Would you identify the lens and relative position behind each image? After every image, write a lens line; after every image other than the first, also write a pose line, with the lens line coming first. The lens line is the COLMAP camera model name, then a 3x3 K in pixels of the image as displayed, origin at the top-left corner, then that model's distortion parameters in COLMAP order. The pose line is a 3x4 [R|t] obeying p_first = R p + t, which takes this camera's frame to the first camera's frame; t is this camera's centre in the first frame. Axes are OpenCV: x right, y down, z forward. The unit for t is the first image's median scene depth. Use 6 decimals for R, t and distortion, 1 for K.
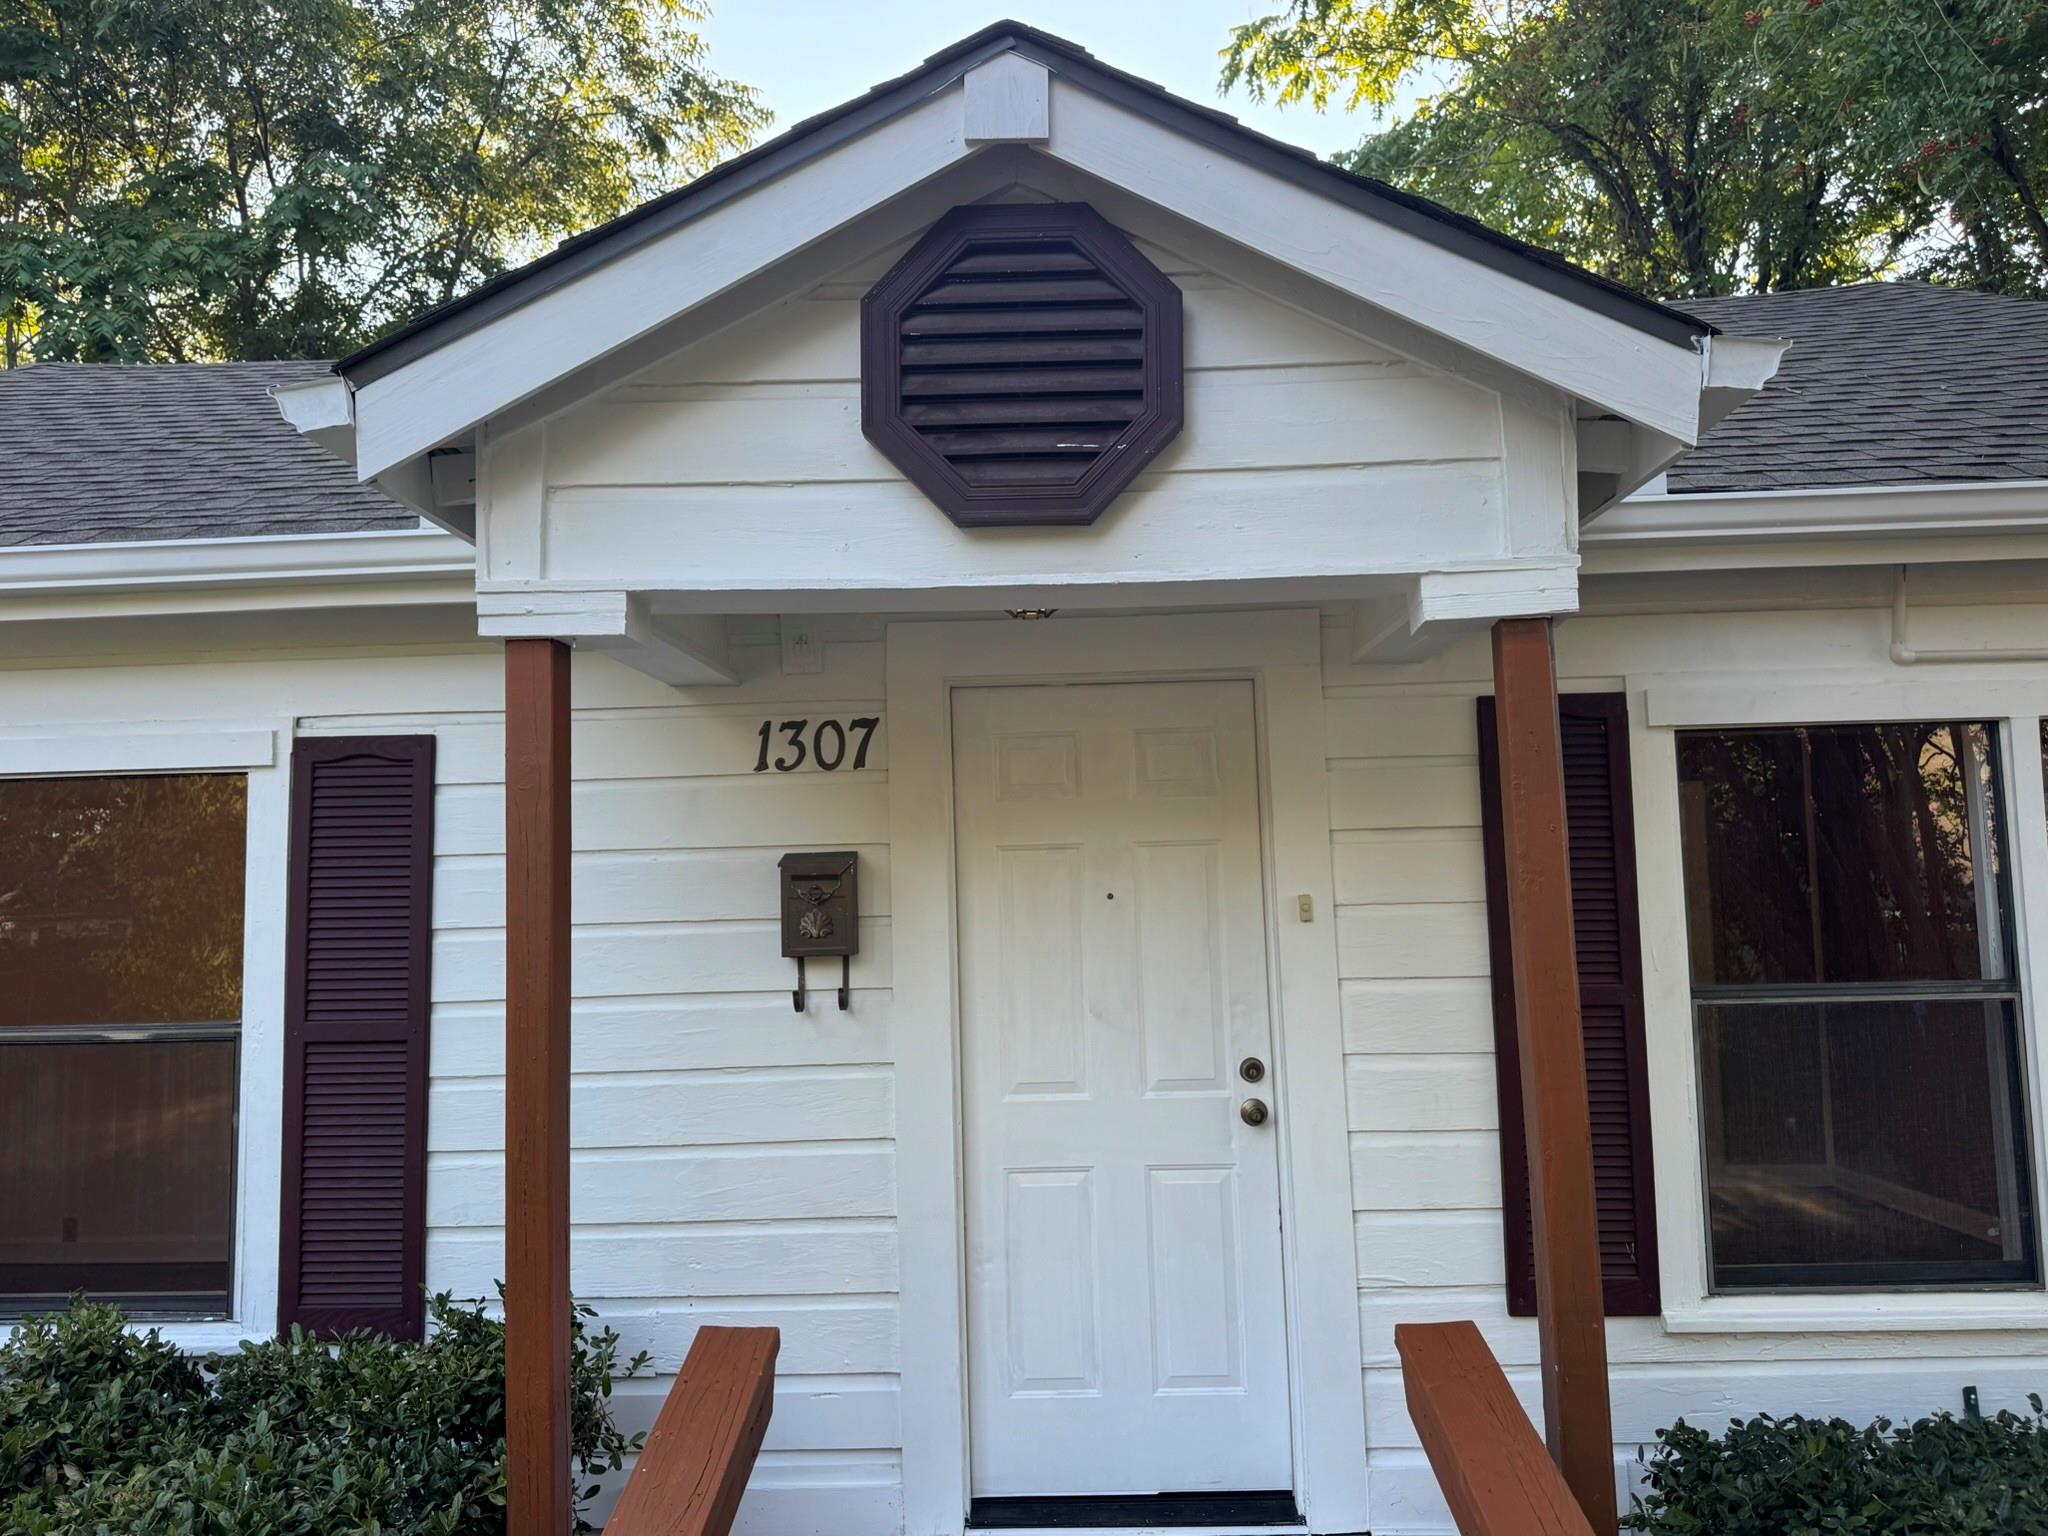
lens RADIAL K [[1518.2, 0, 1024.0], [0, 1518.2, 768.0], [0, 0, 1]] dist [0.011095, -0.007070]
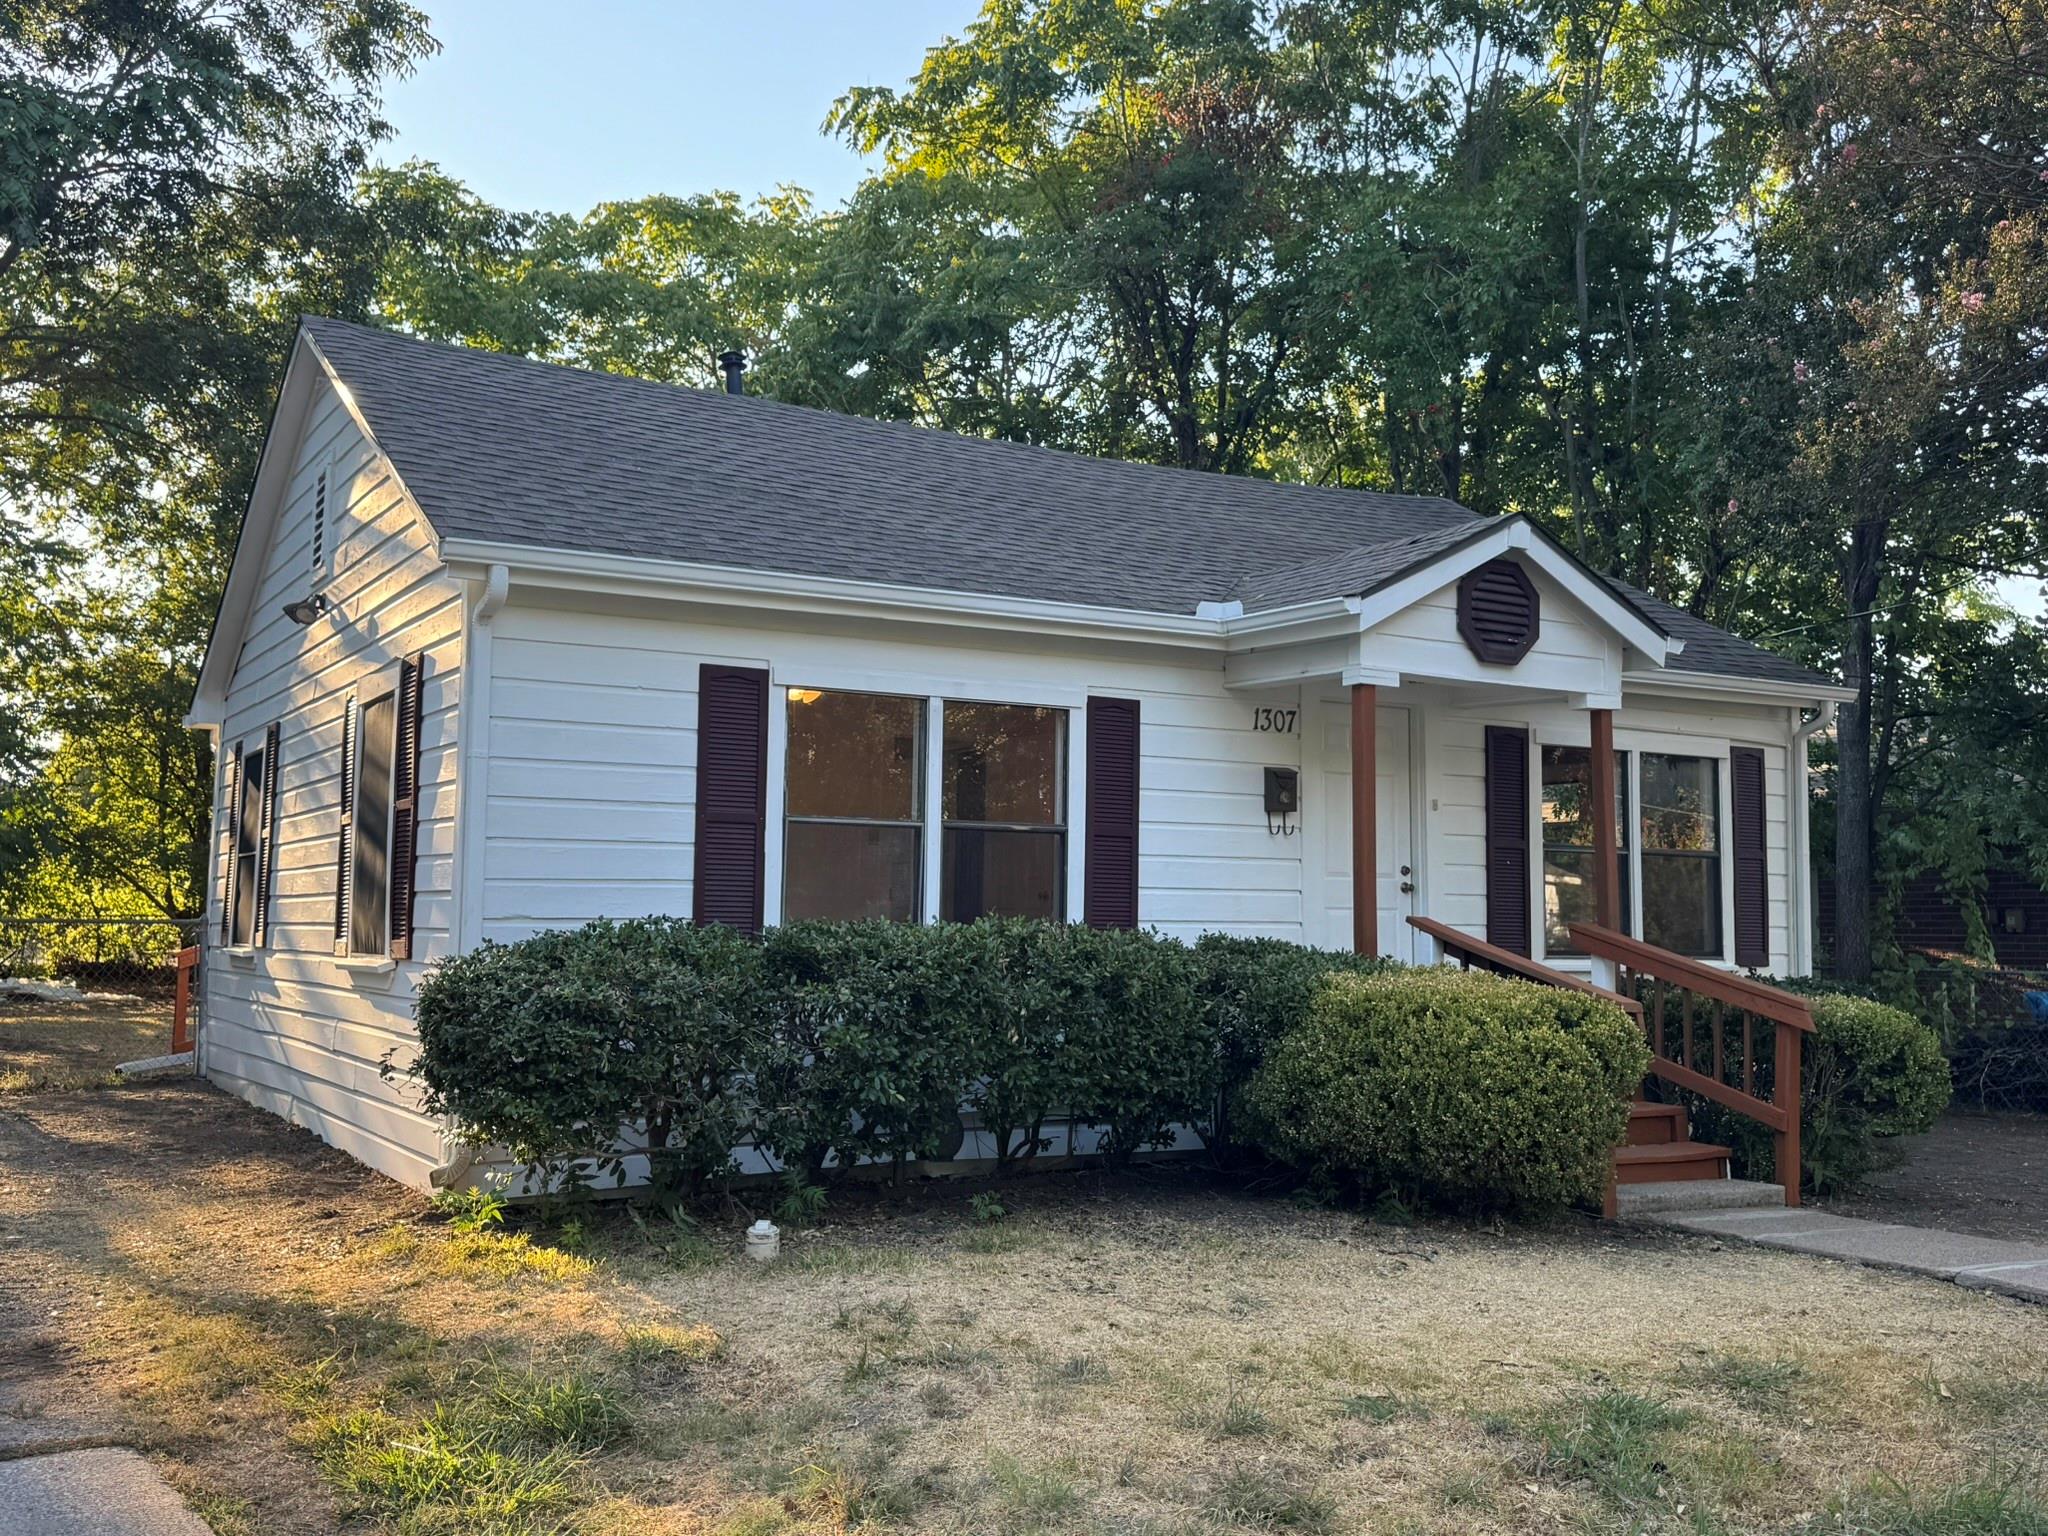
lens RADIAL K [[1902.2, 0, 1024.0], [0, 1902.2, 768.0], [0, 0, 1]] dist [-0.001287, 0.000251]
pose [[0.842280, 0.073811, 0.533963, -2.005287], [-0.081624, 0.996622, -0.009010, 0.114416], [-0.532825, -0.035995, 0.845460, -1.235888]]
